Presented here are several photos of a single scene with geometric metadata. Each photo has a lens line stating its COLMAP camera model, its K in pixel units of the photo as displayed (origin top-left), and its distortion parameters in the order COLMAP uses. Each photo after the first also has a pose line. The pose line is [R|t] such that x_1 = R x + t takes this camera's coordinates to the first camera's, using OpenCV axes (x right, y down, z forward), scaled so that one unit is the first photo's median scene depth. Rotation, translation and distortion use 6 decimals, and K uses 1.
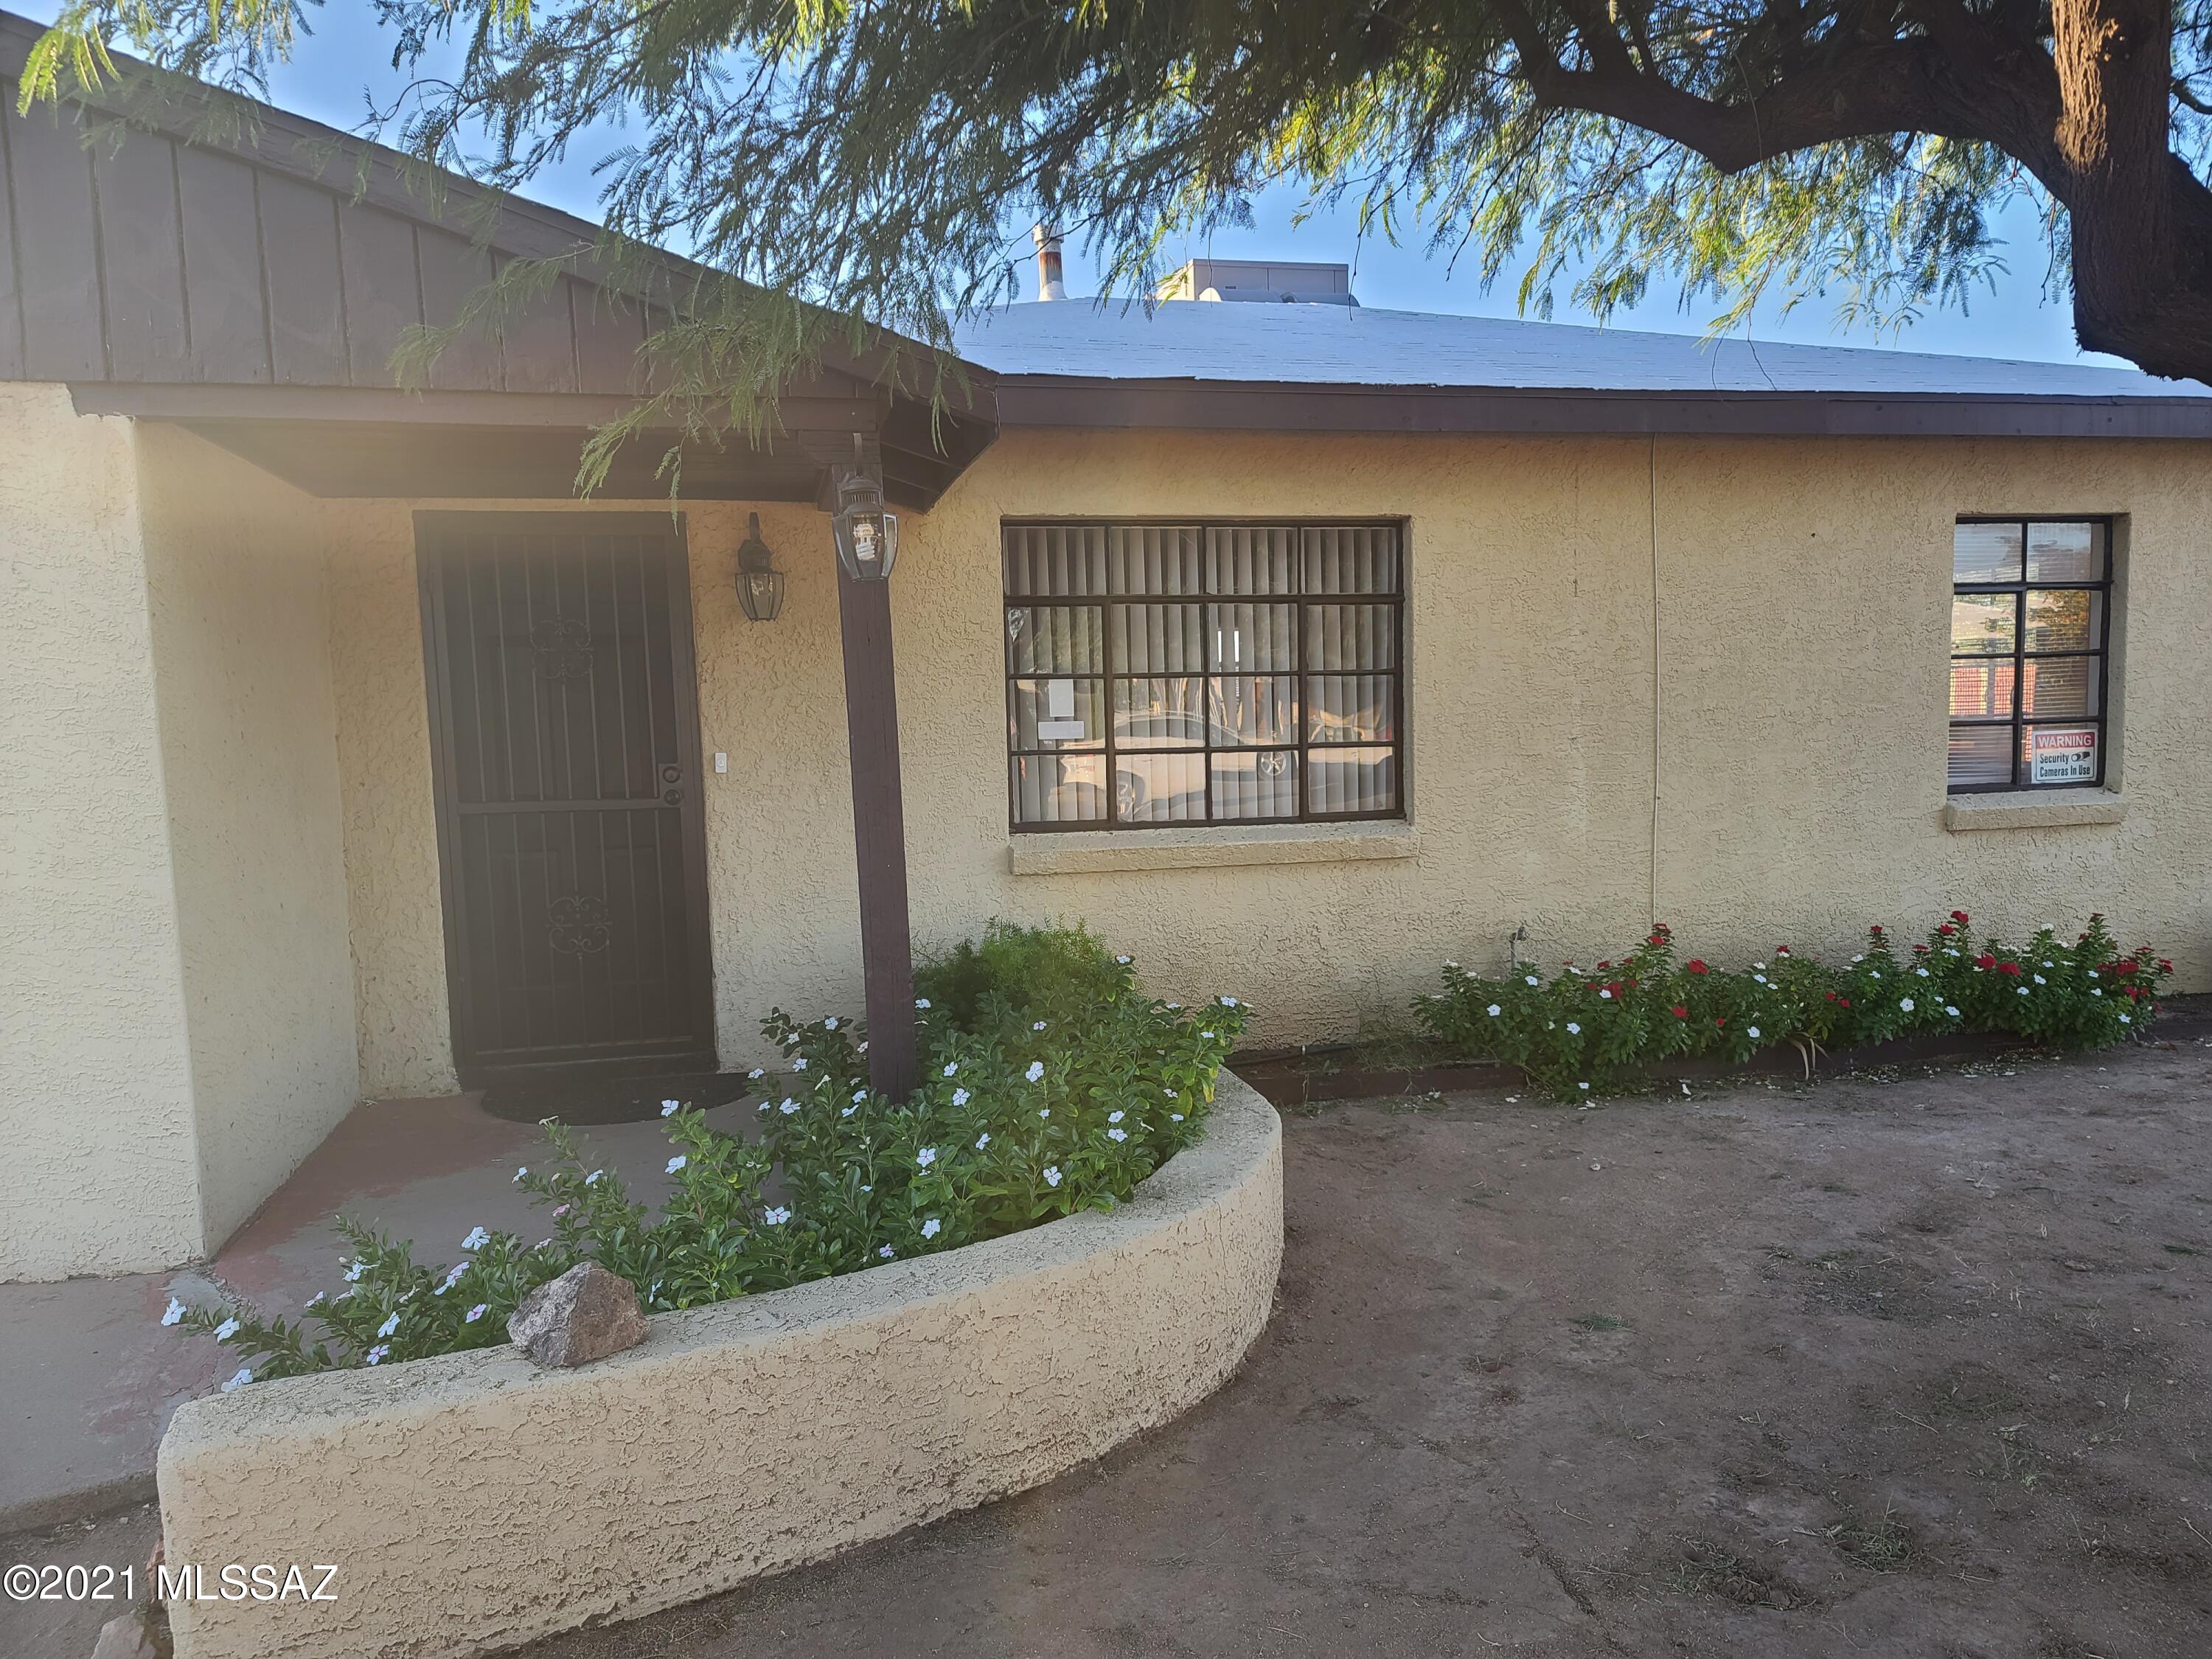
lens RADIAL K [[1596.7, 0, 1124.6], [0, 1596.7, 888.3], [0, 0, 1]] dist [0.081181, -0.080938]
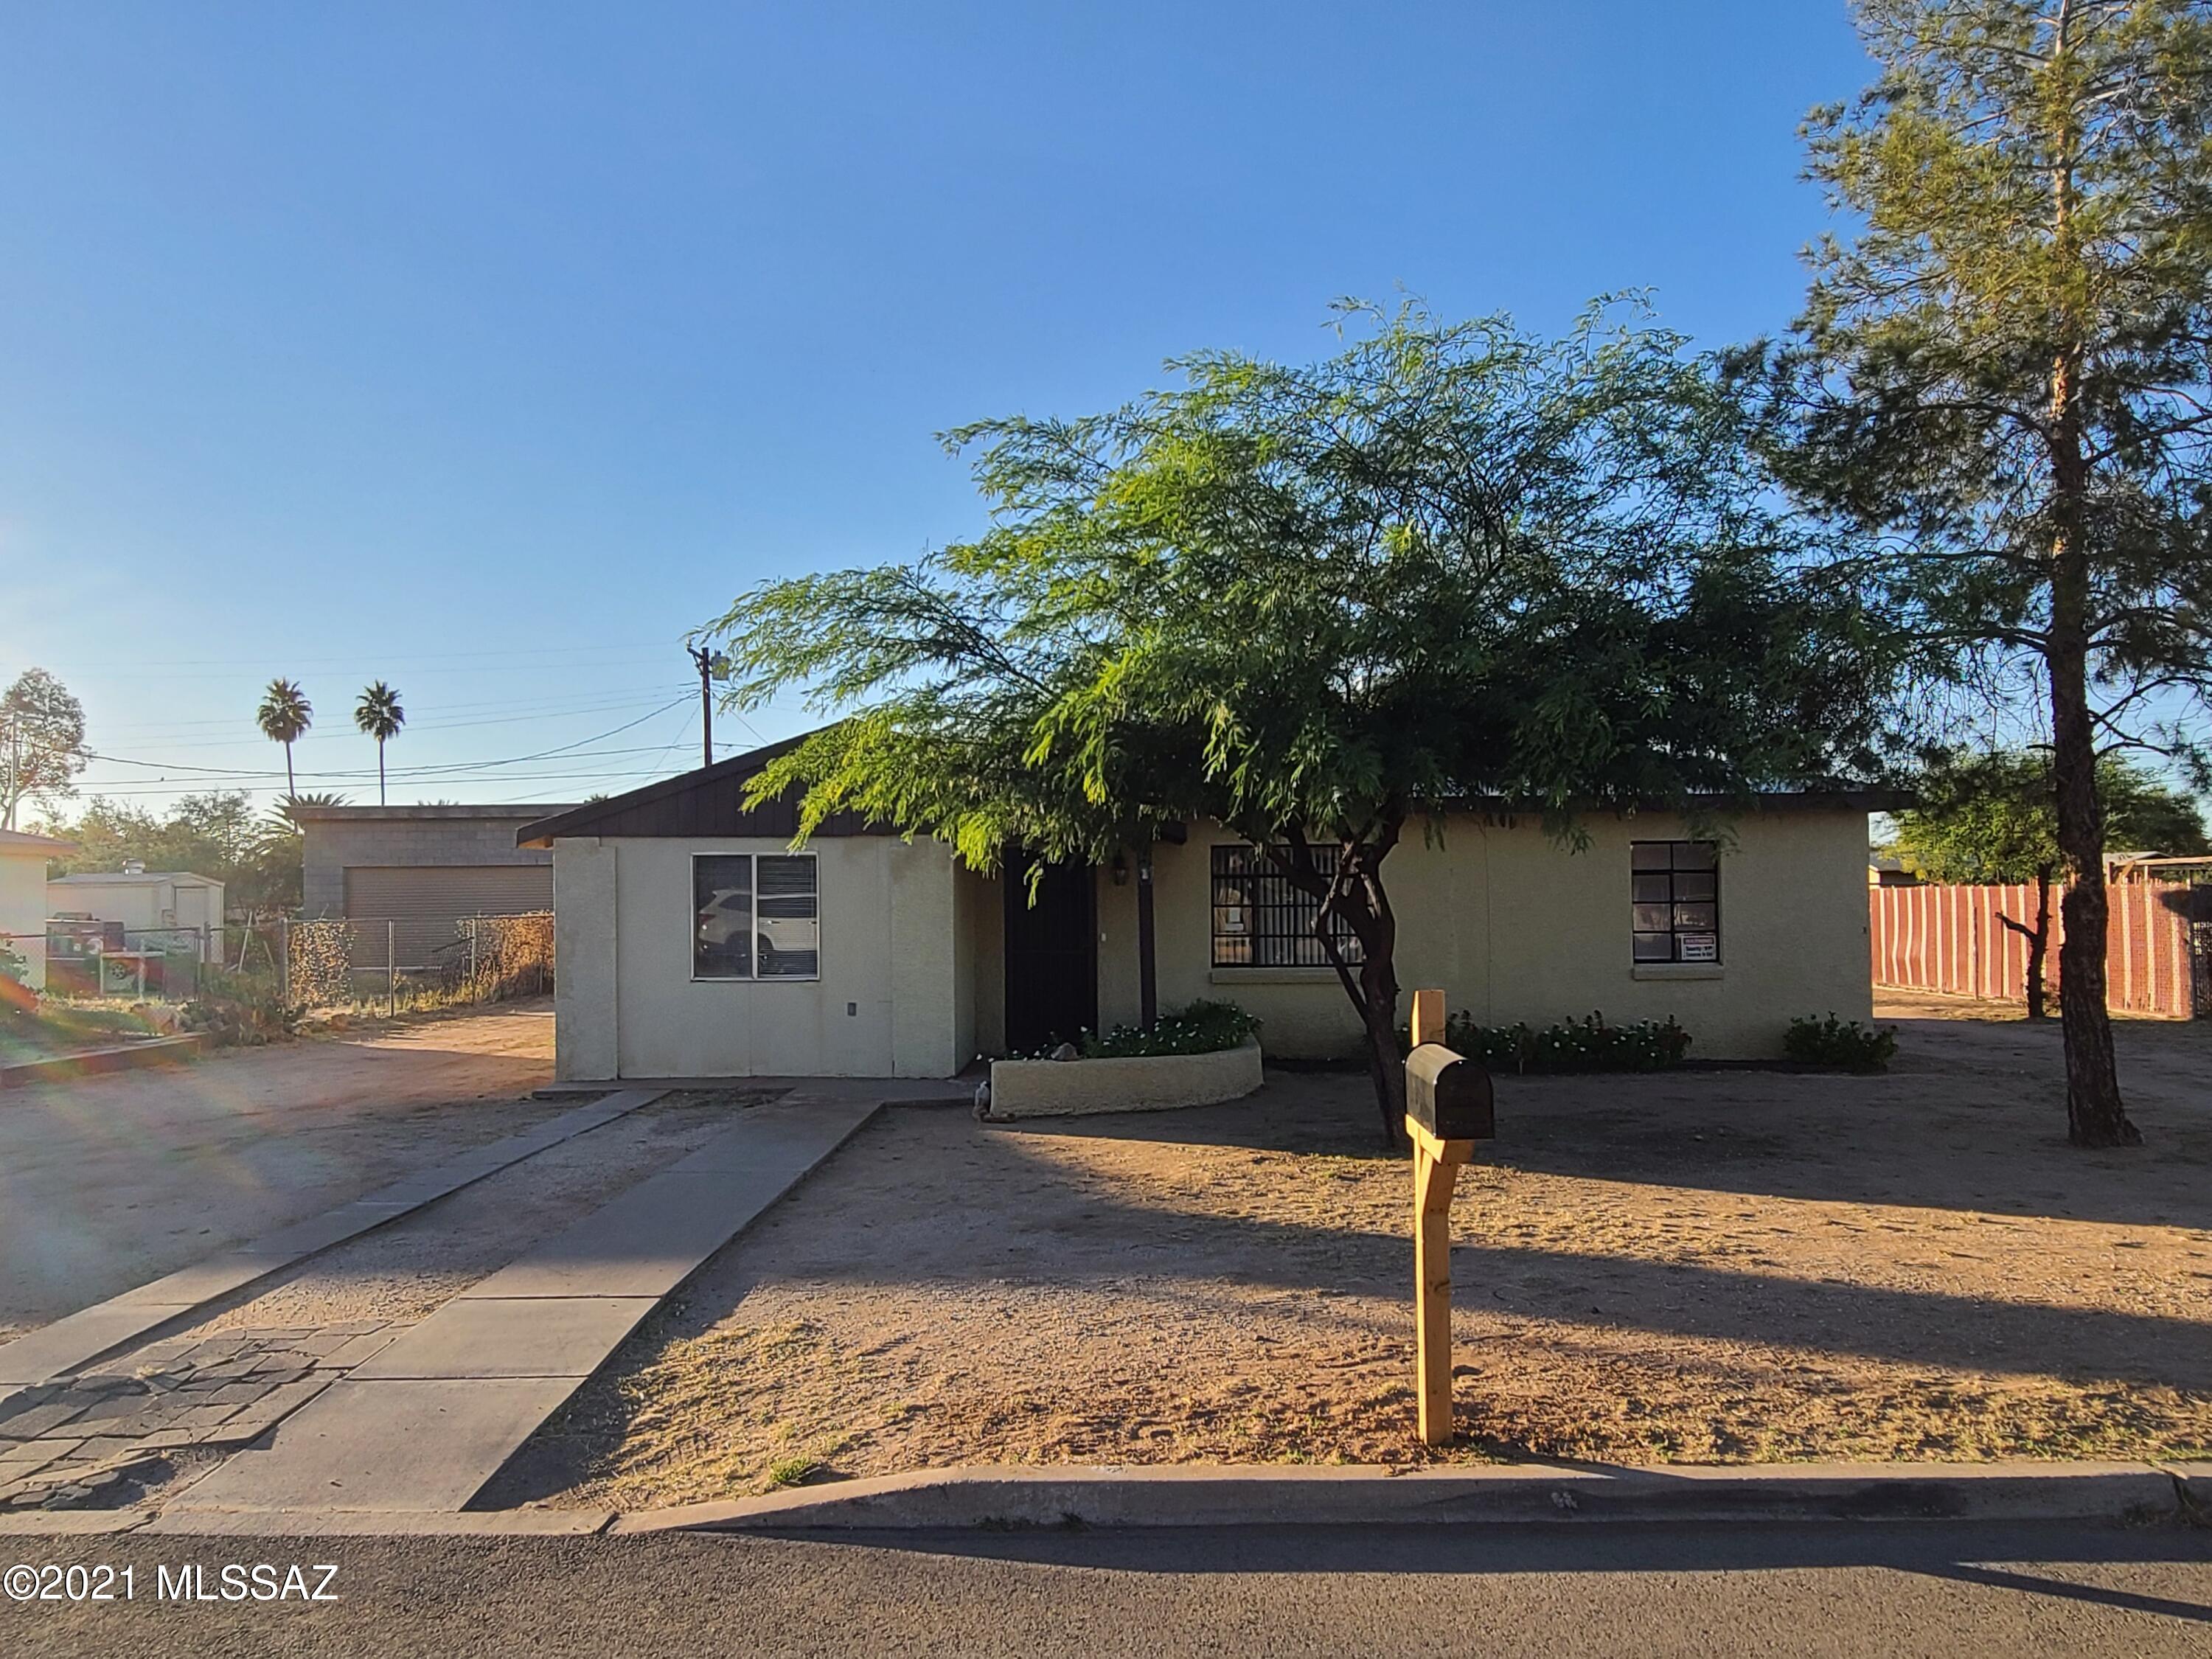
lens RADIAL K [[902.5, 0, 1119.7], [0, 902.5, 855.0], [0, 0, 1]] dist [-0.000638, -0.006664]
pose [[0.972639, 0.000953, -0.232320, 0.296247], [-0.039527, 0.986090, -0.161441, 0.069485], [0.228934, 0.166207, 0.959148, -1.089521]]
